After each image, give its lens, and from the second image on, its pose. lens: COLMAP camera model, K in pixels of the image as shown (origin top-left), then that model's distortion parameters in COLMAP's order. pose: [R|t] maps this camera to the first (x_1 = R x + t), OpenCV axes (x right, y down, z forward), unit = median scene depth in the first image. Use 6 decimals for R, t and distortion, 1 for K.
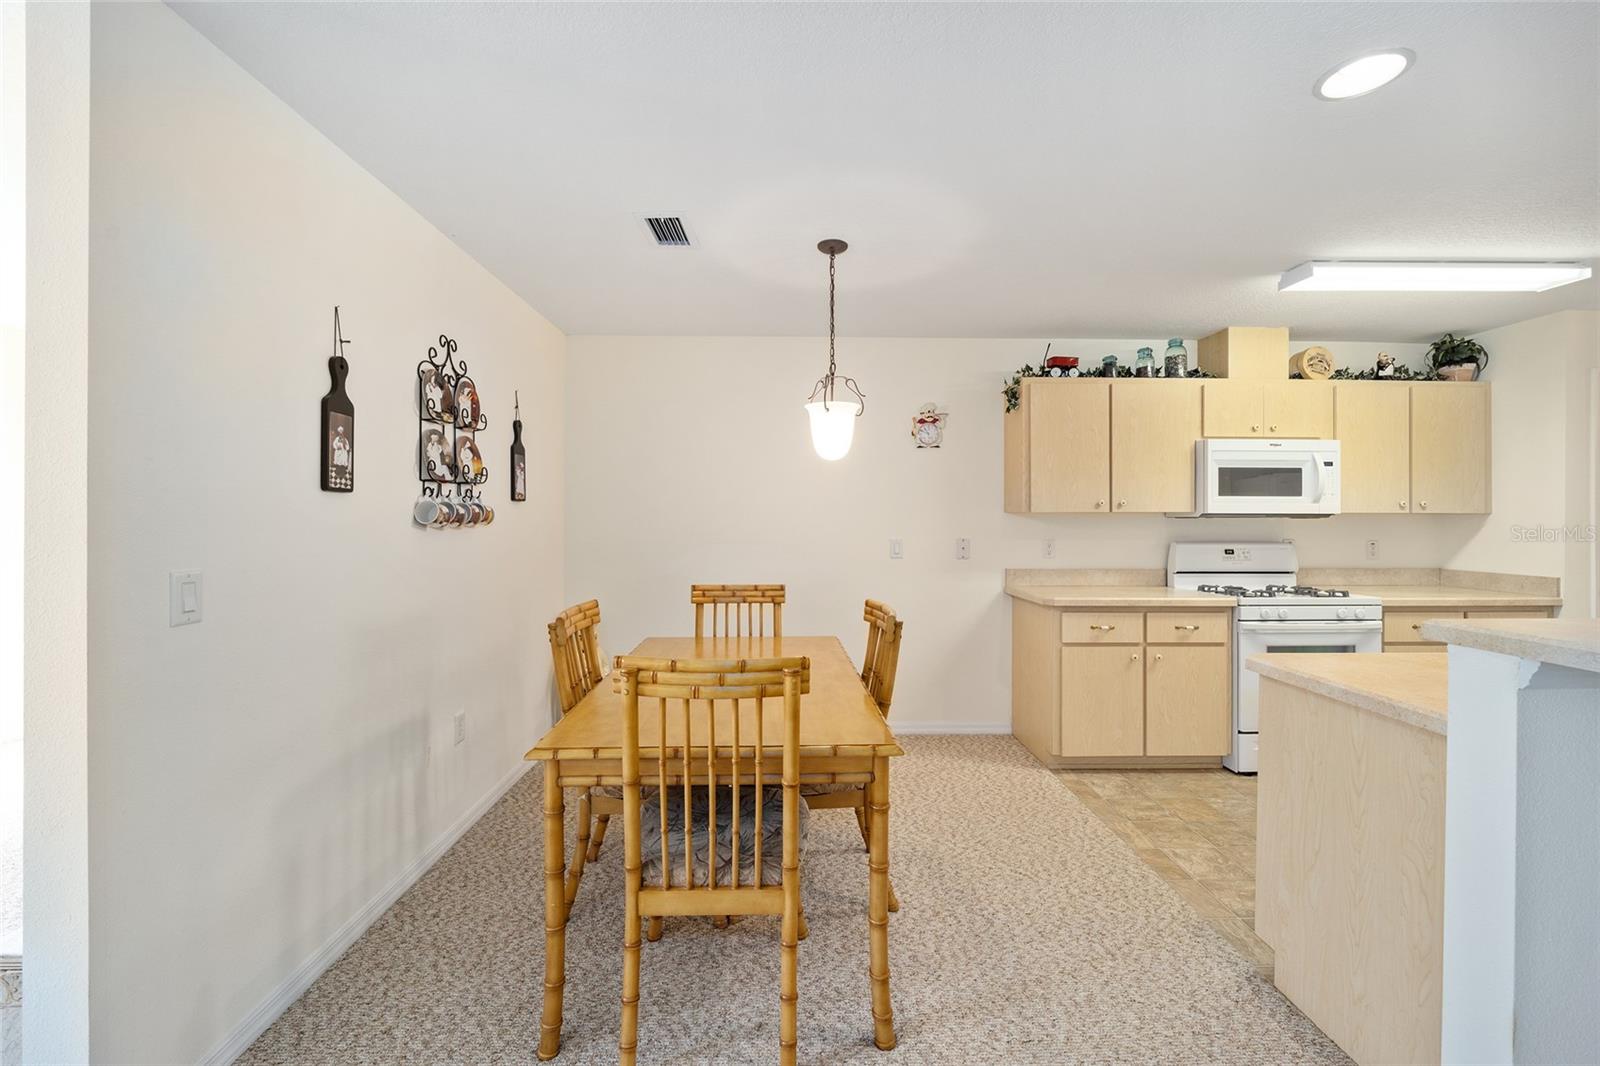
lens RADIAL K [[647.1, 0, 798.0], [0, 647.1, 517.2], [0, 0, 1]] dist [-0.013294, 0.000102]
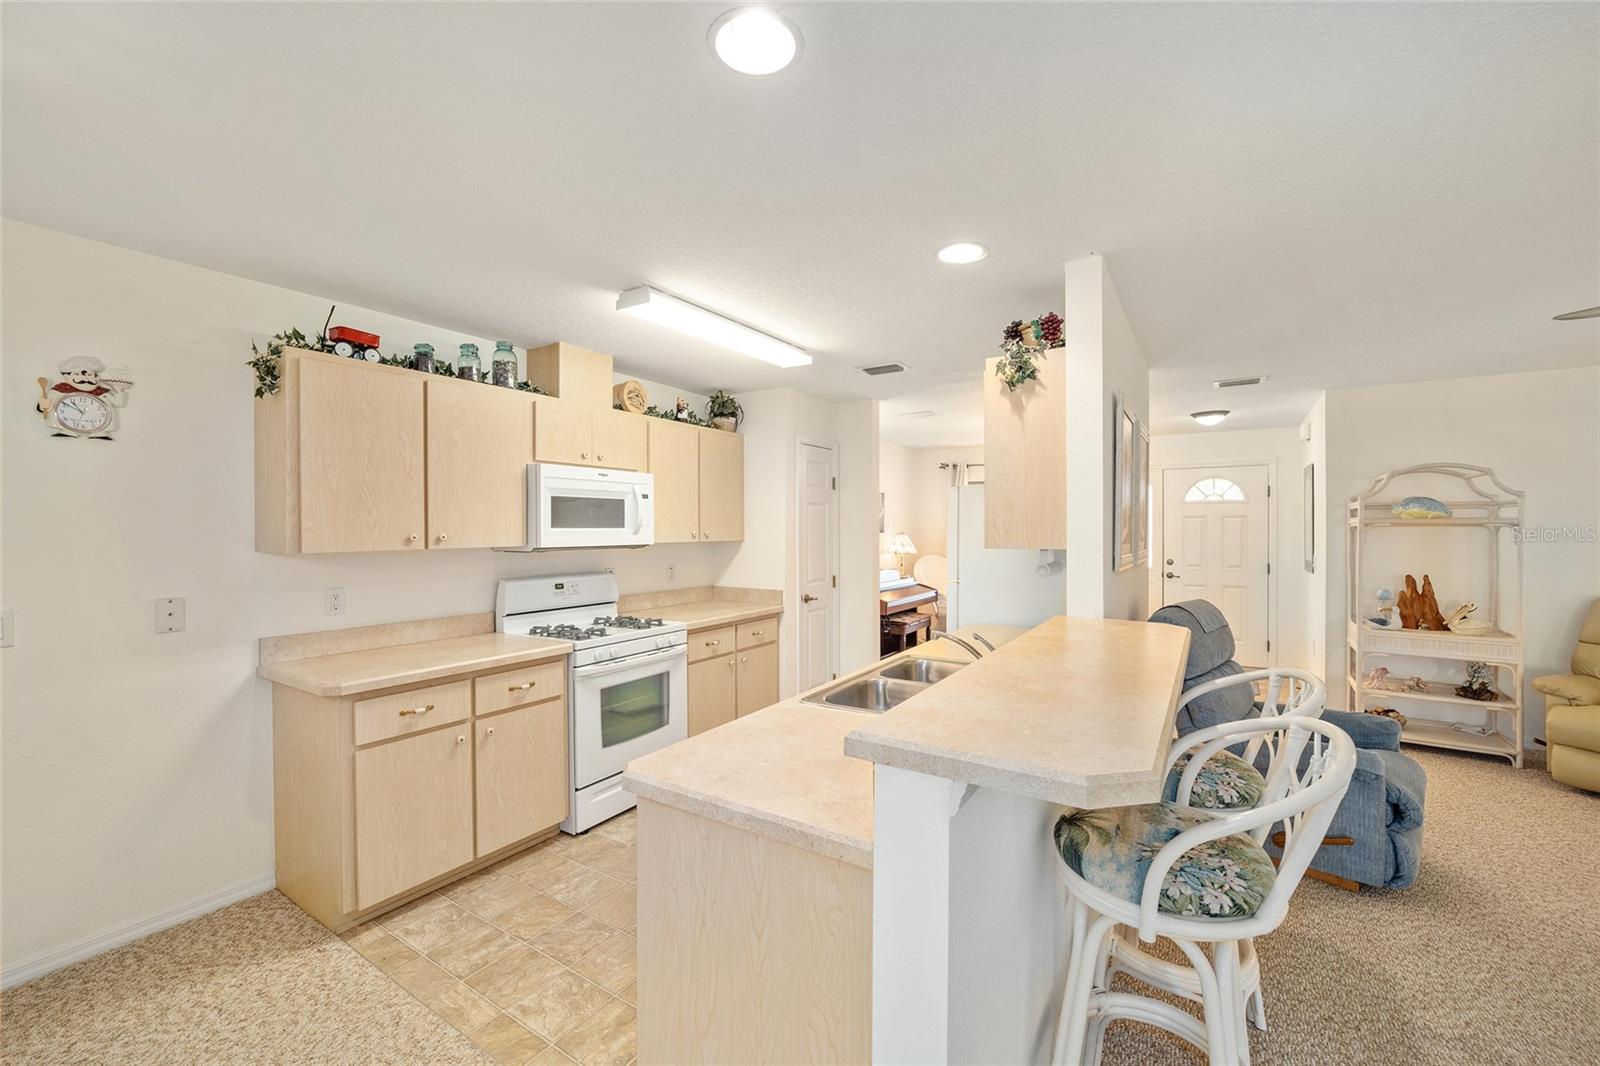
lens RADIAL K [[644.8, 0, 795.1], [0, 644.8, 531.8], [0, 0, 1]] dist [-0.012248, 0.000164]
pose [[0.558810, -0.008421, 0.829253, 0.101059], [0.001691, 0.999958, 0.009014, -0.035119], [-0.829294, -0.003635, 0.558801, 0.218565]]
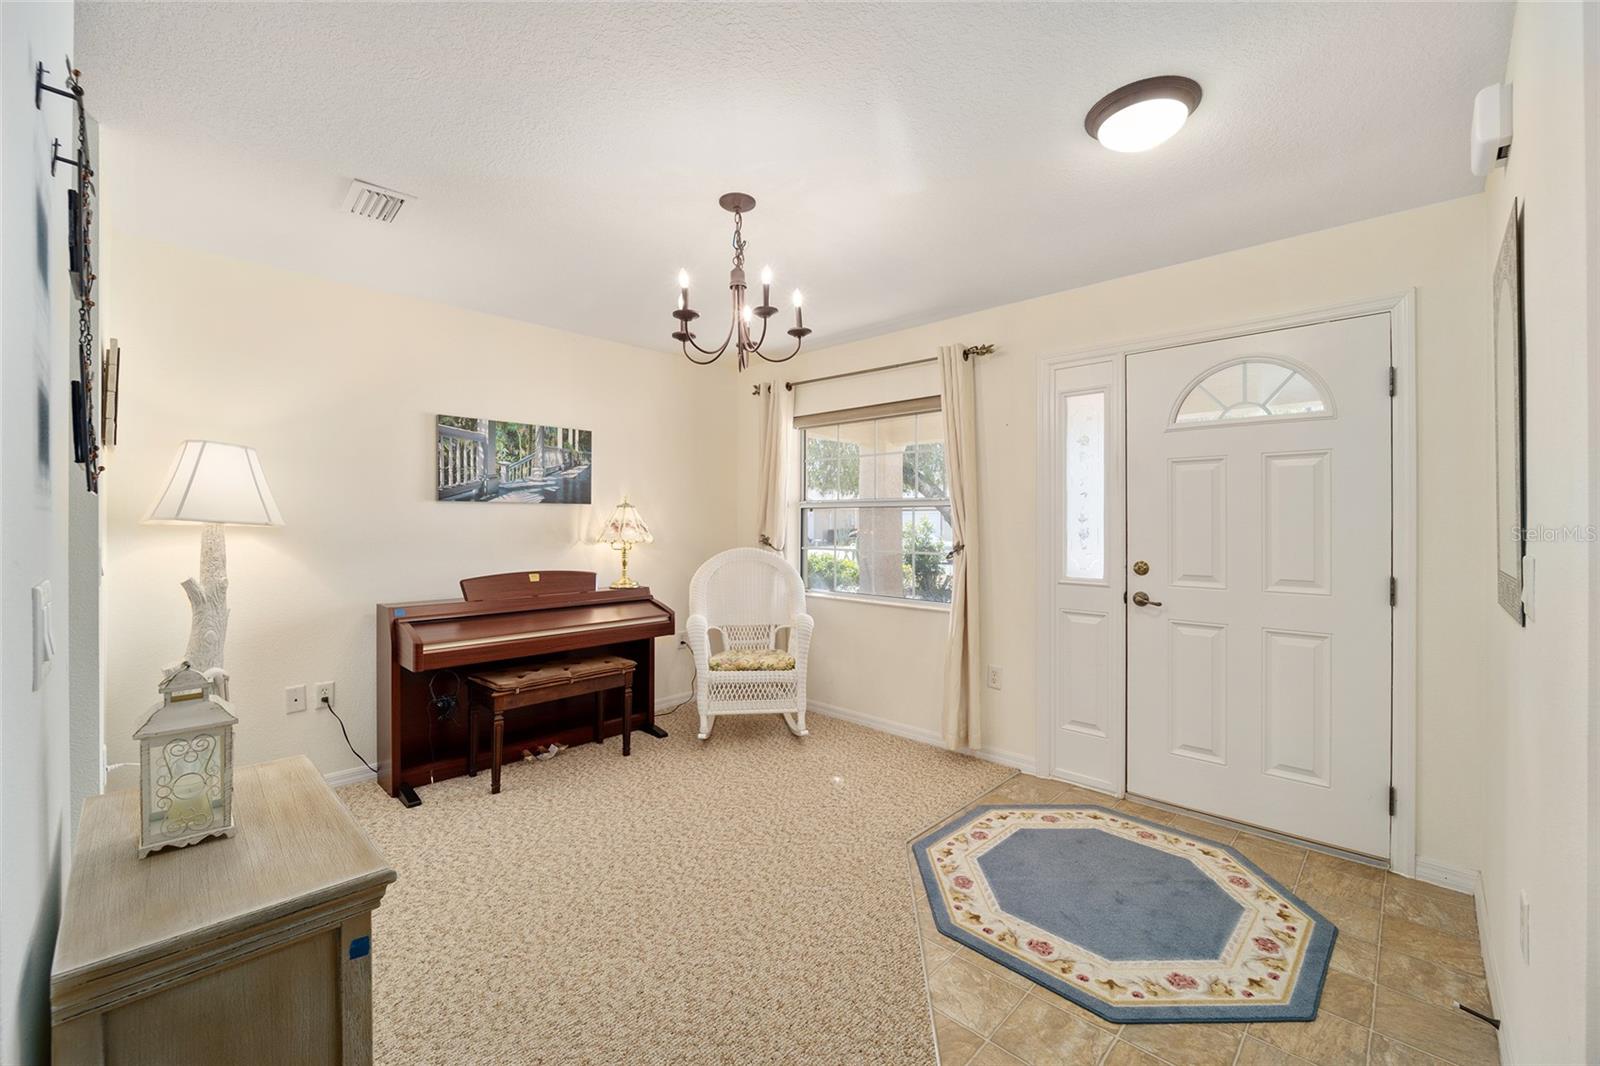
lens RADIAL K [[644.3, 0, 797.0], [0, 644.3, 528.3], [0, 0, 1]] dist [-0.013037, 0.000052]
pose [[0.707537, -0.002921, 0.706670, 1.407371], [-0.002471, 0.999975, 0.006608, 0.018189], [-0.706671, -0.006422, 0.707513, 0.093156]]
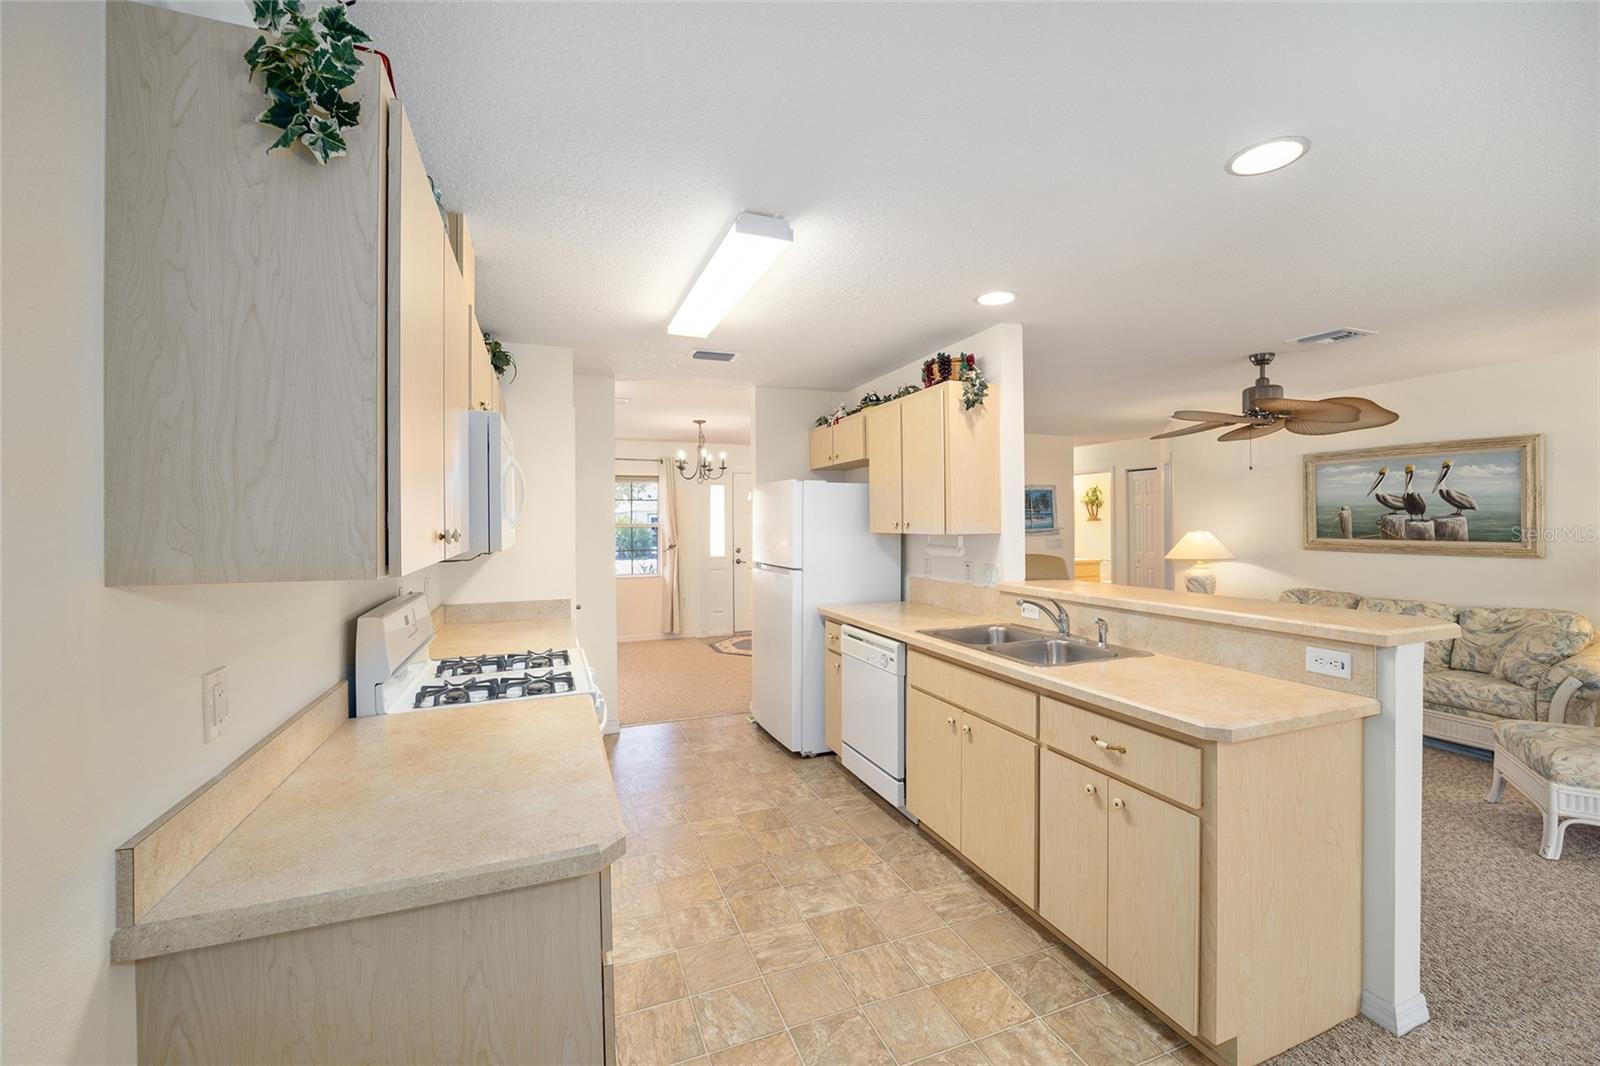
lens RADIAL K [[649.3, 0, 797.4], [0, 649.3, 521.3], [0, 0, 1]] dist [-0.014080, 0.000543]
pose [[-0.341019, 0.001944, 0.940054, 0.050281], [0.007367, 0.999973, 0.000604, -0.029706], [-0.940028, 0.007131, -0.341024, 0.945689]]
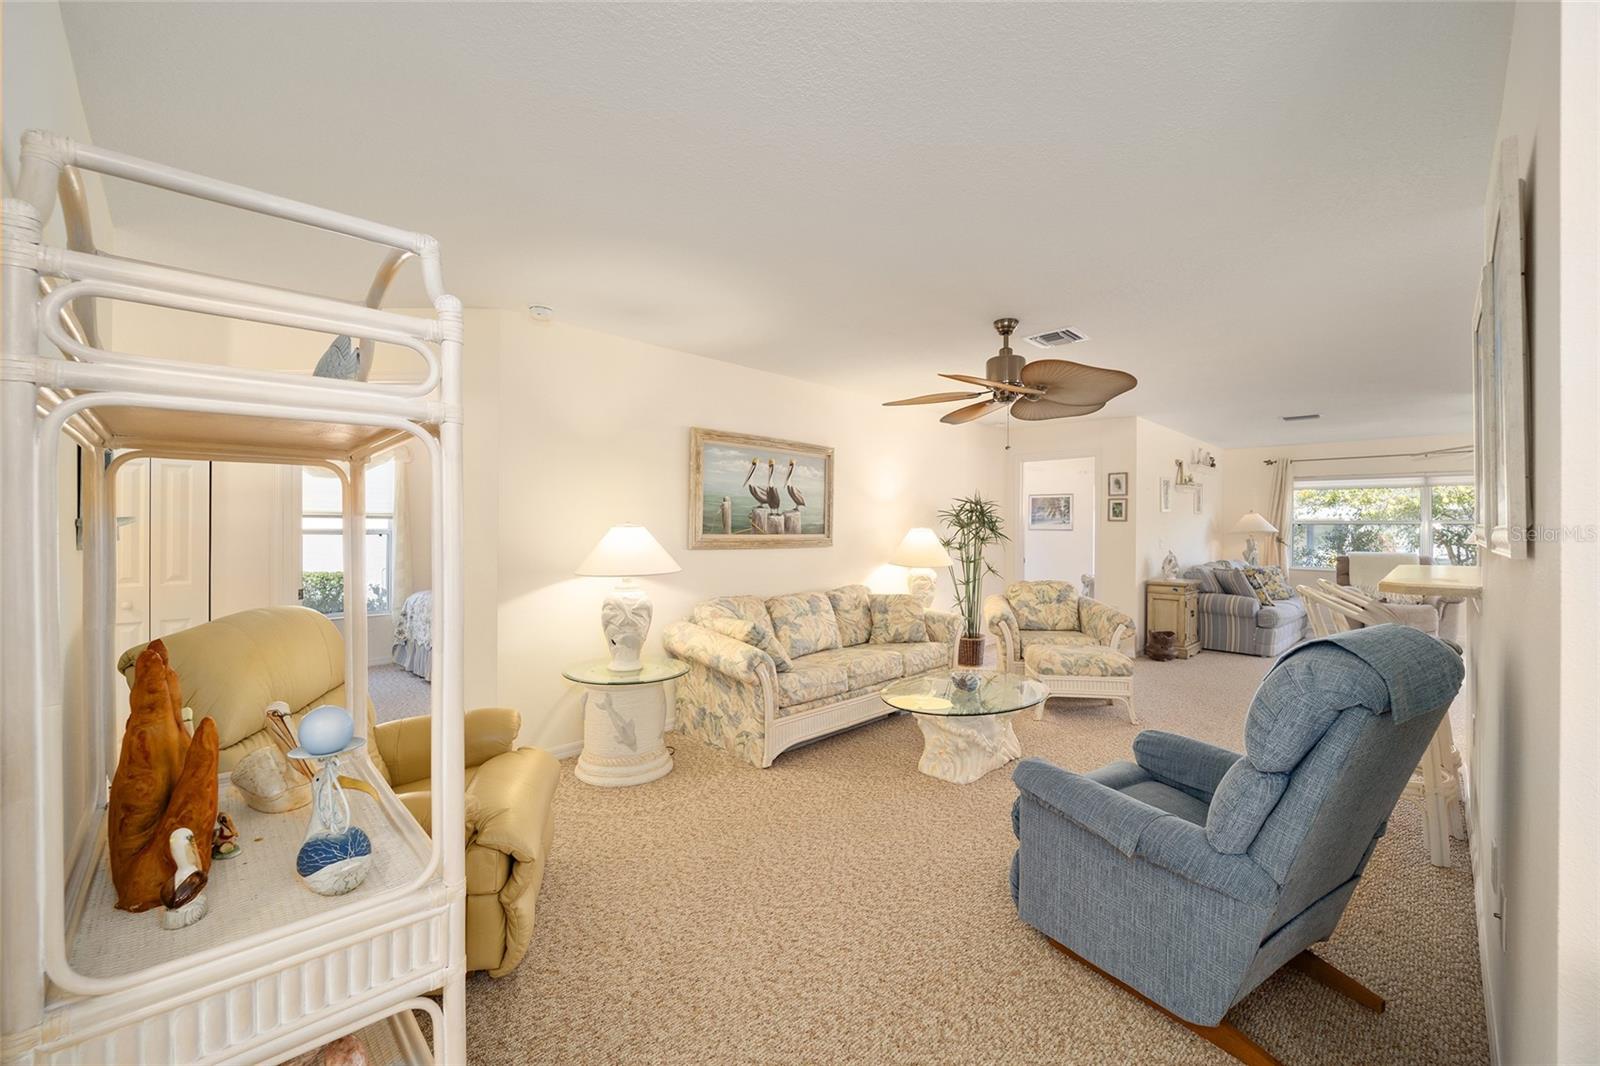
lens RADIAL K [[644.3, 0, 797.0], [0, 644.3, 528.3], [0, 0, 1]] dist [-0.013037, 0.000052]
pose [[-0.722003, -0.003472, -0.691881, 1.715494], [-0.004762, 0.999989, -0.000049, 0.006447], [0.691873, 0.003260, -0.722011, 0.308286]]
